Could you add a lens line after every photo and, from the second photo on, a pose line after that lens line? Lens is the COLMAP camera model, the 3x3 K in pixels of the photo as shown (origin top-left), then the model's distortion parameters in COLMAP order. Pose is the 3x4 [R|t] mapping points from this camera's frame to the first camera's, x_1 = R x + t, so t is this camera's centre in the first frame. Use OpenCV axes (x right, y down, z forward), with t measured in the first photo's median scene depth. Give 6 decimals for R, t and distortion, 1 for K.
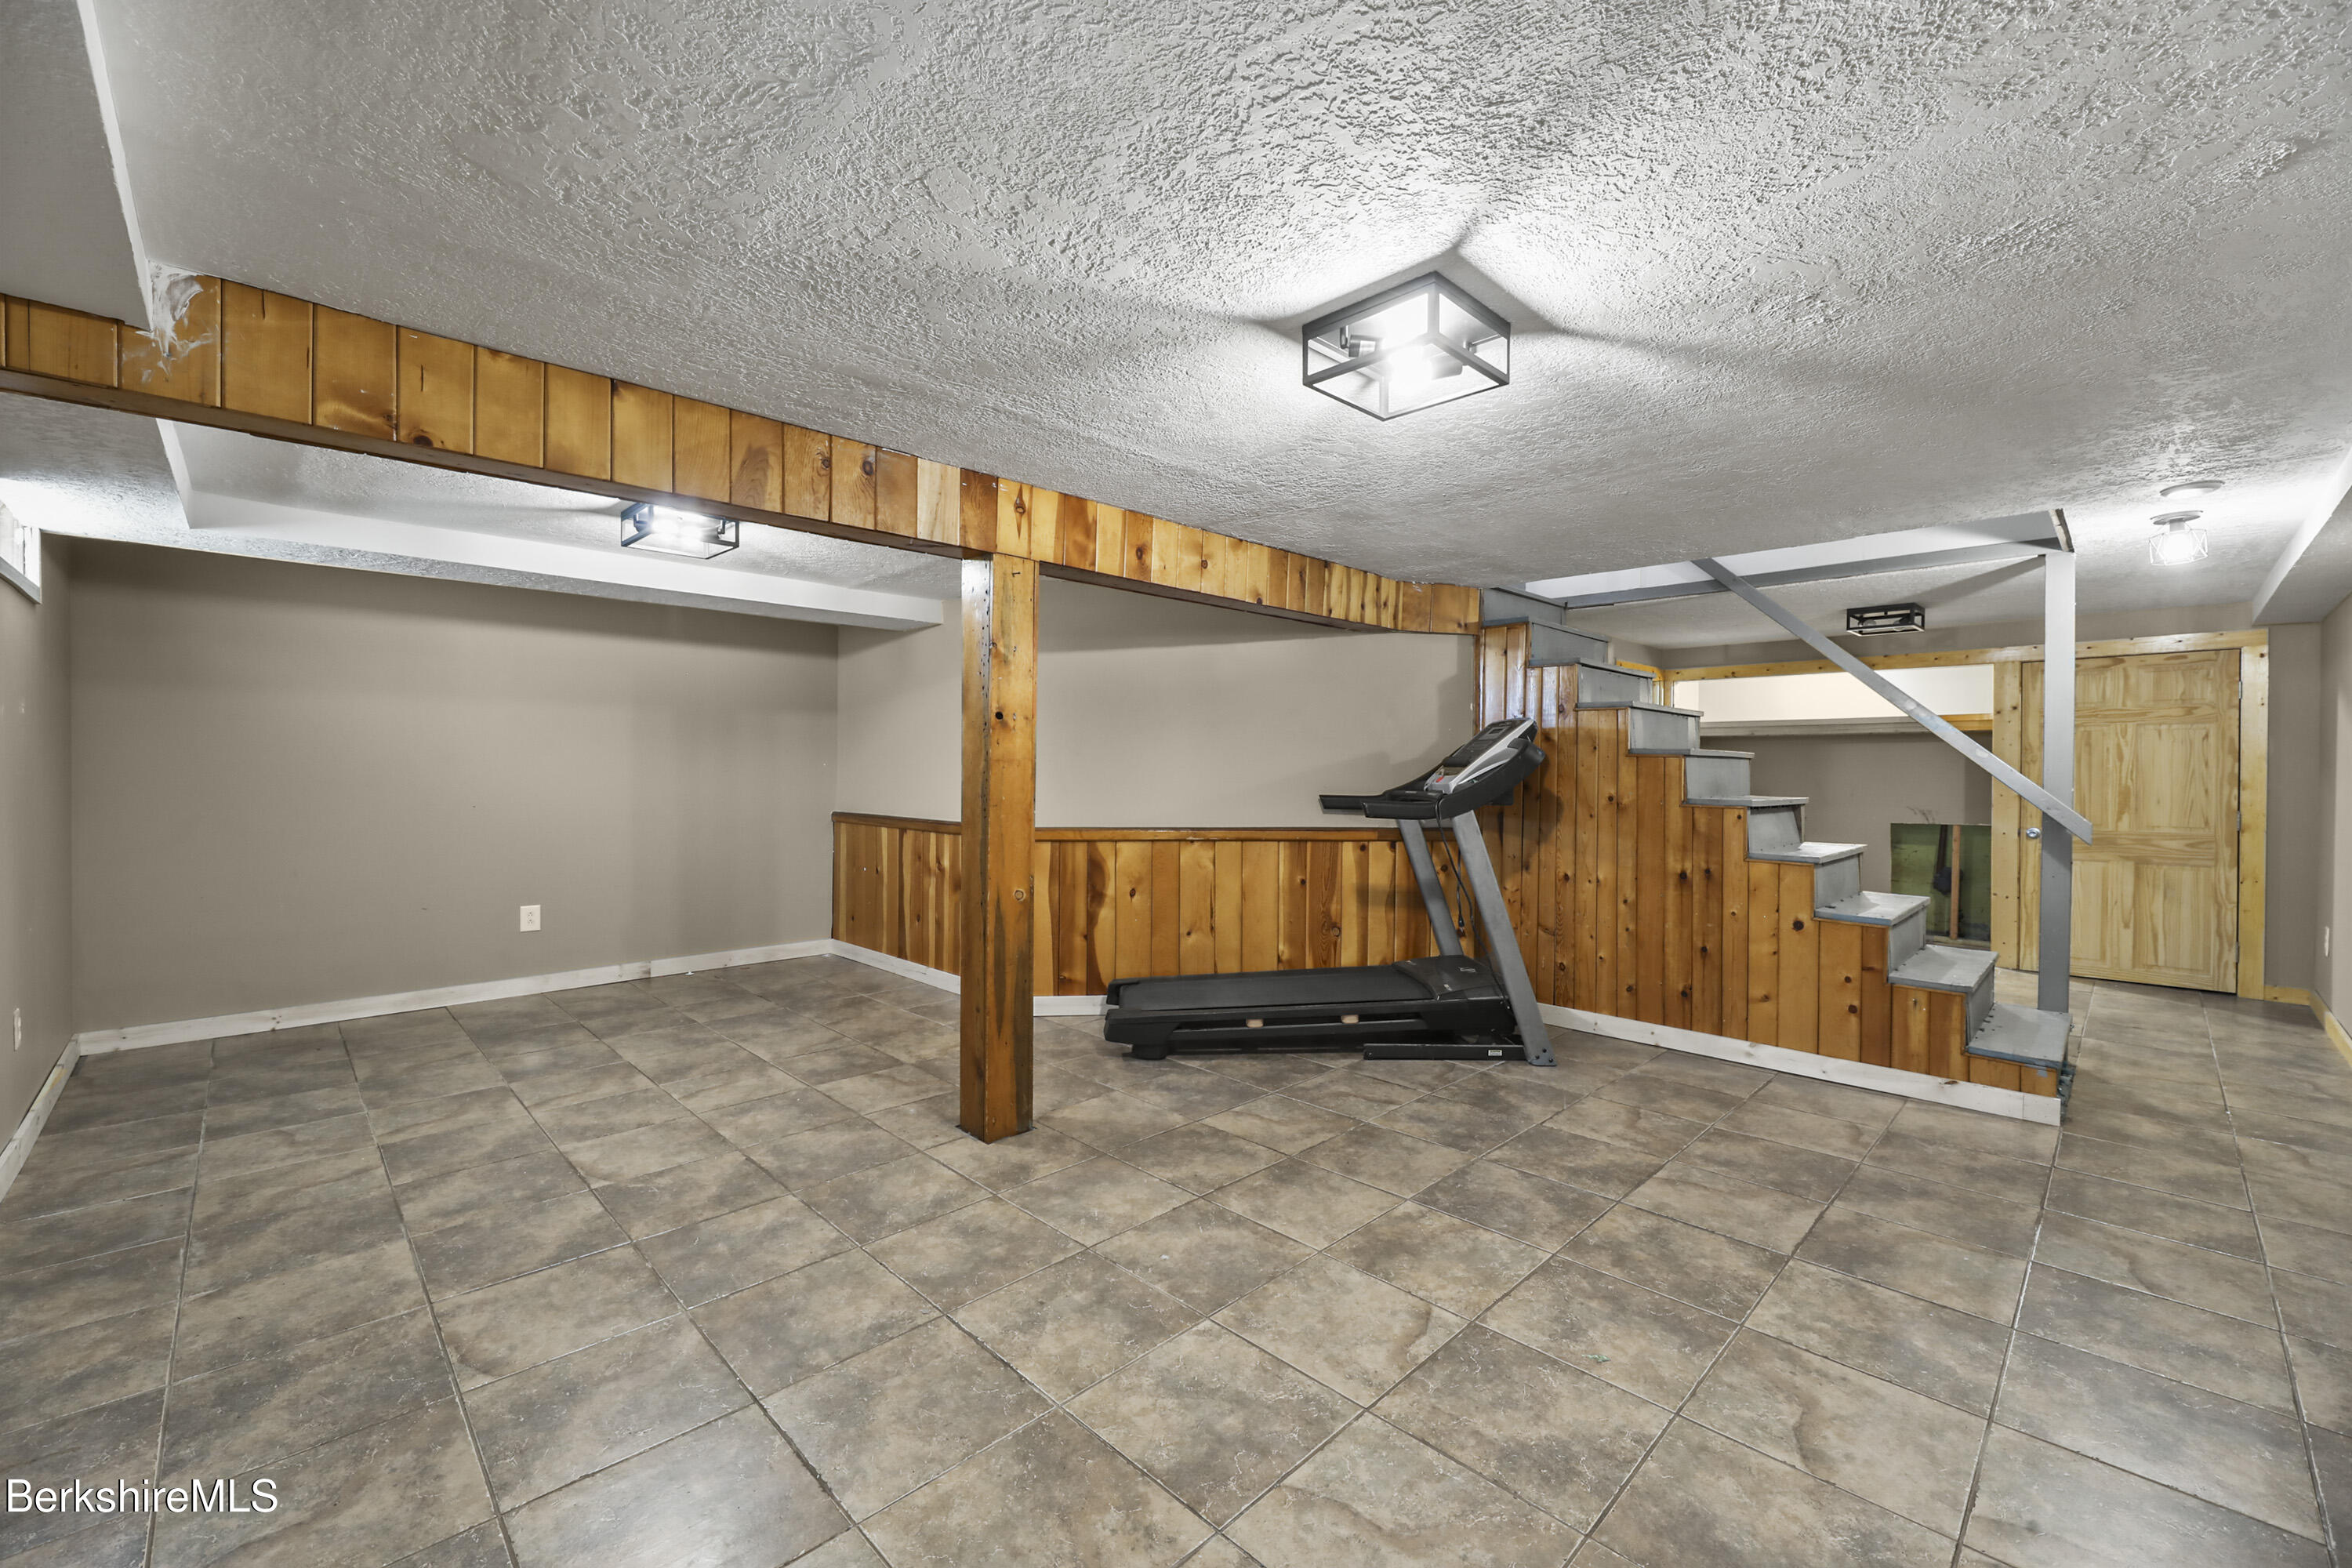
lens RADIAL K [[958.0, 0, 1171.7], [0, 958.0, 784.9], [0, 0, 1]] dist [0.000429, -0.002769]
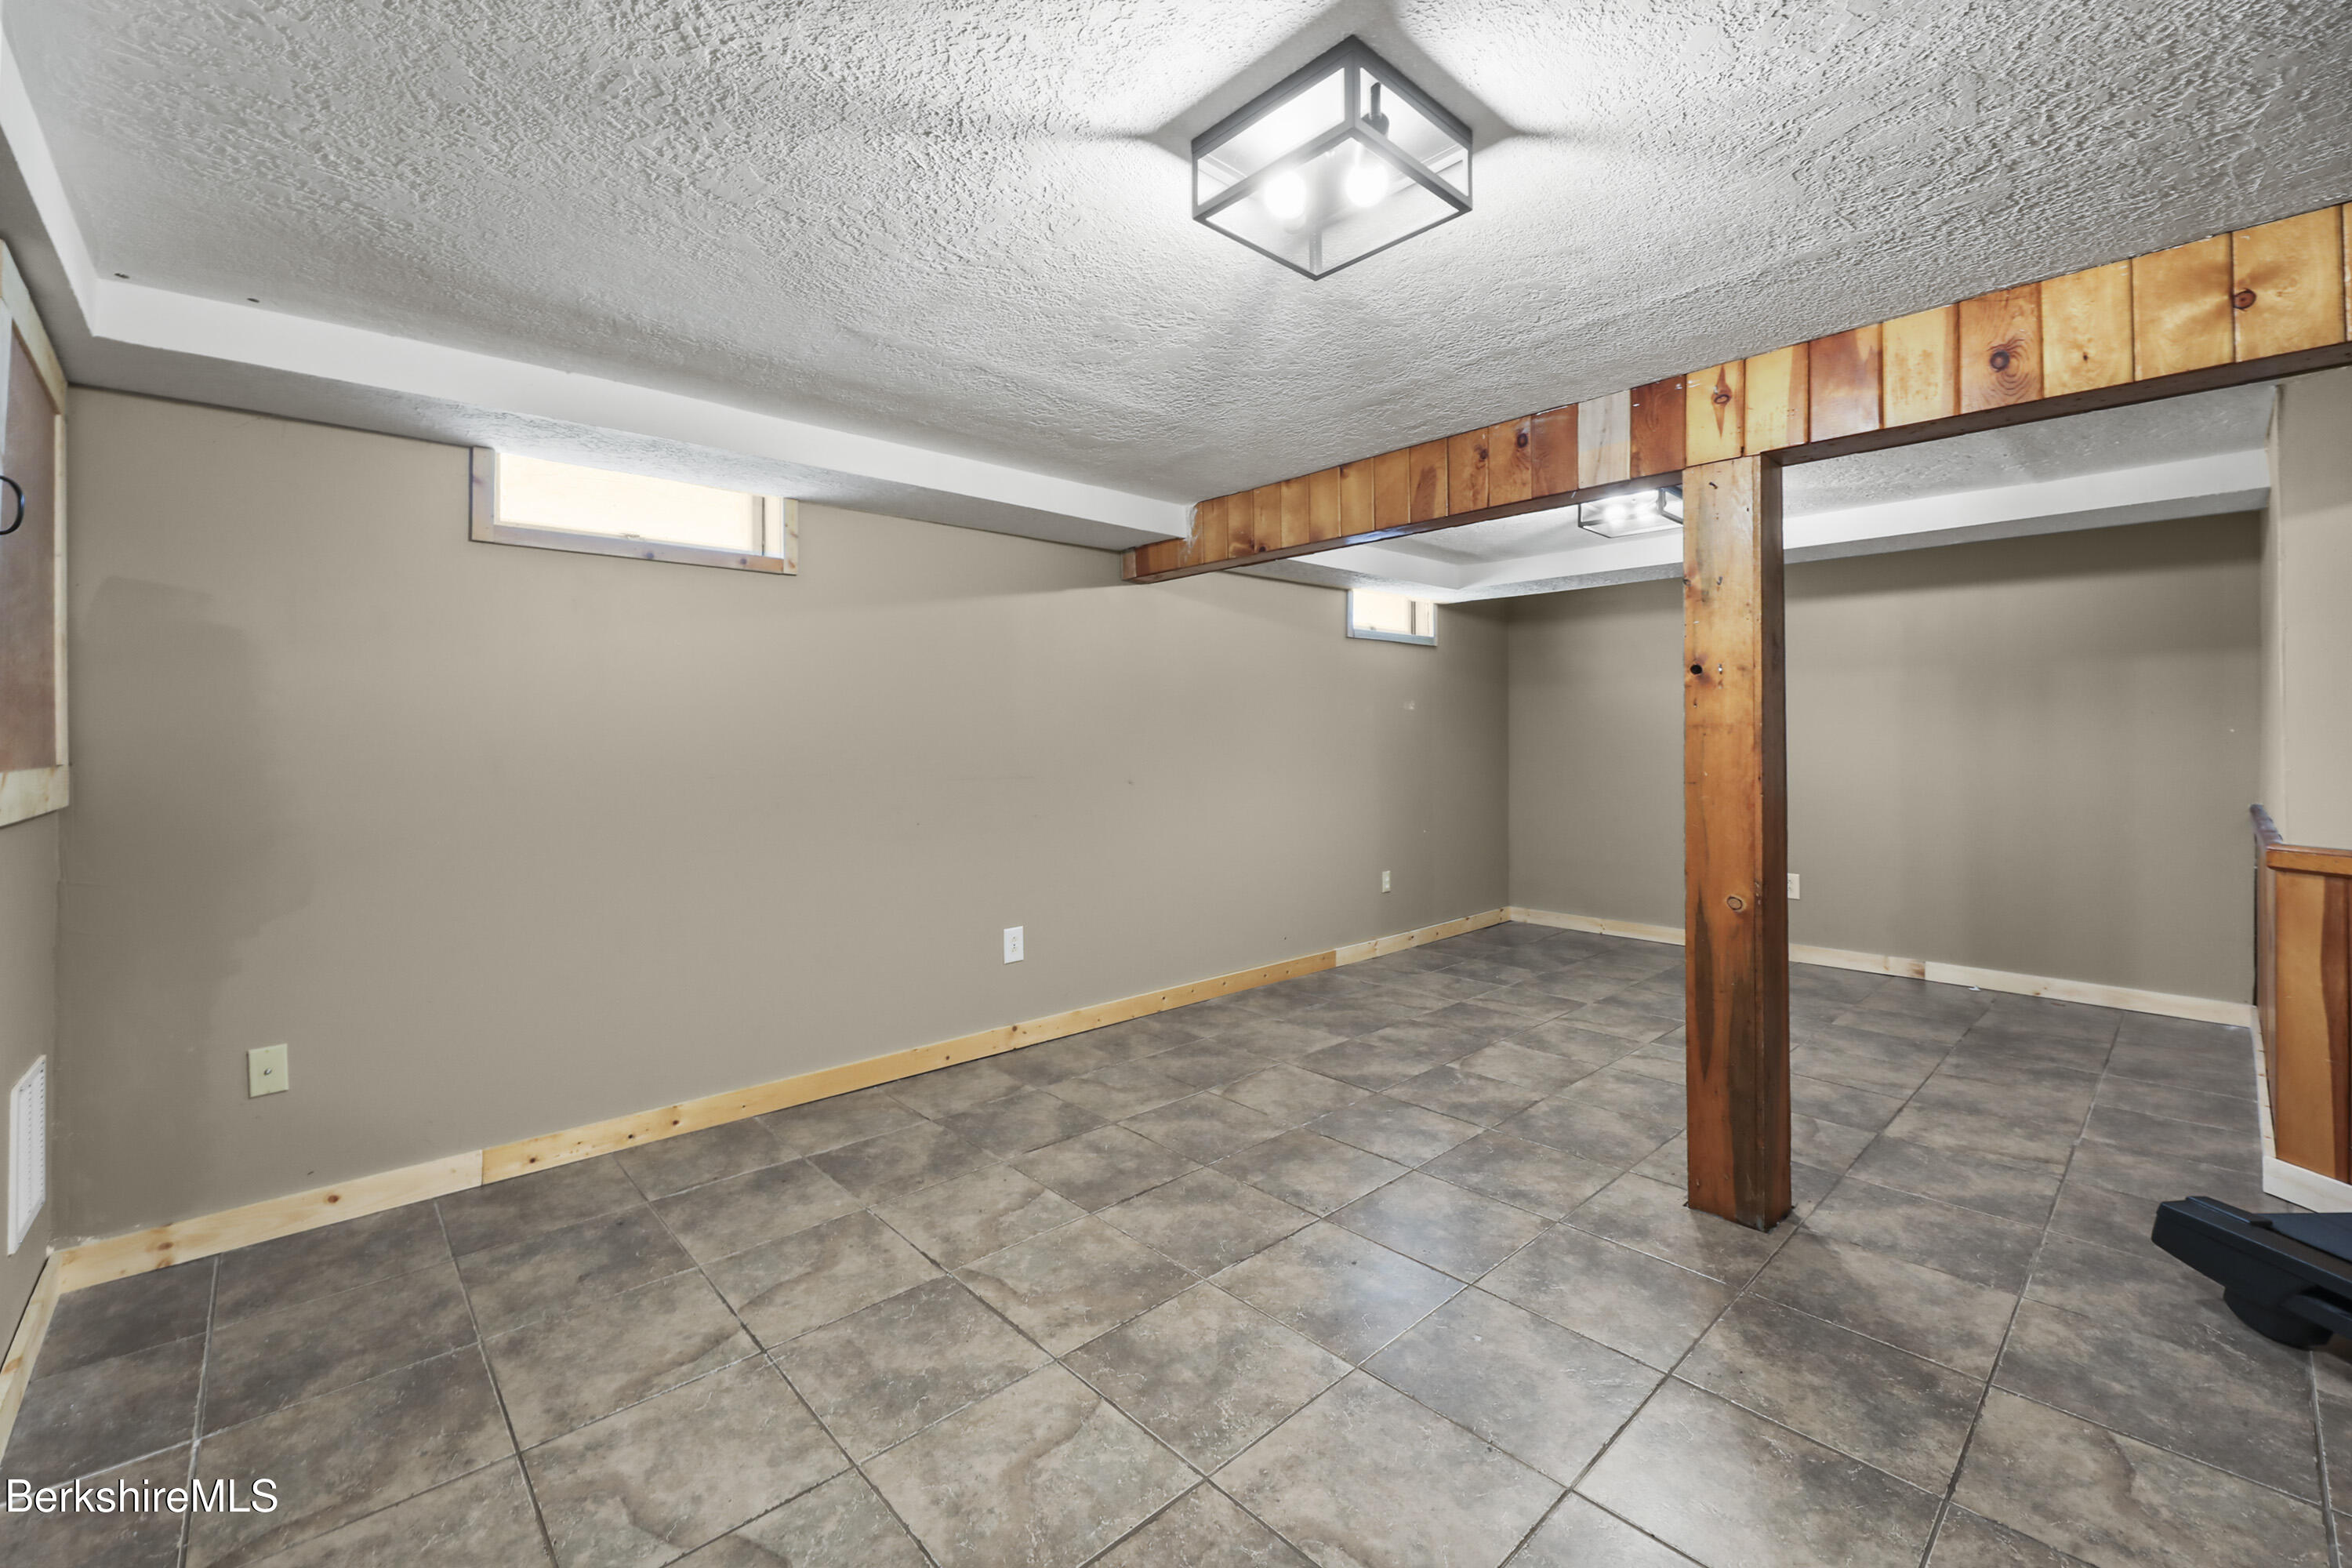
lens RADIAL K [[958.0, 0, 1123.9], [0, 958.0, 729.6], [0, 0, 1]] dist [0.000429, -0.002769]
pose [[-0.060930, -0.014877, -0.998031, 0.718885], [-0.014528, 0.999796, -0.014016, -0.004827], [0.998036, 0.013645, -0.061134, 0.647514]]
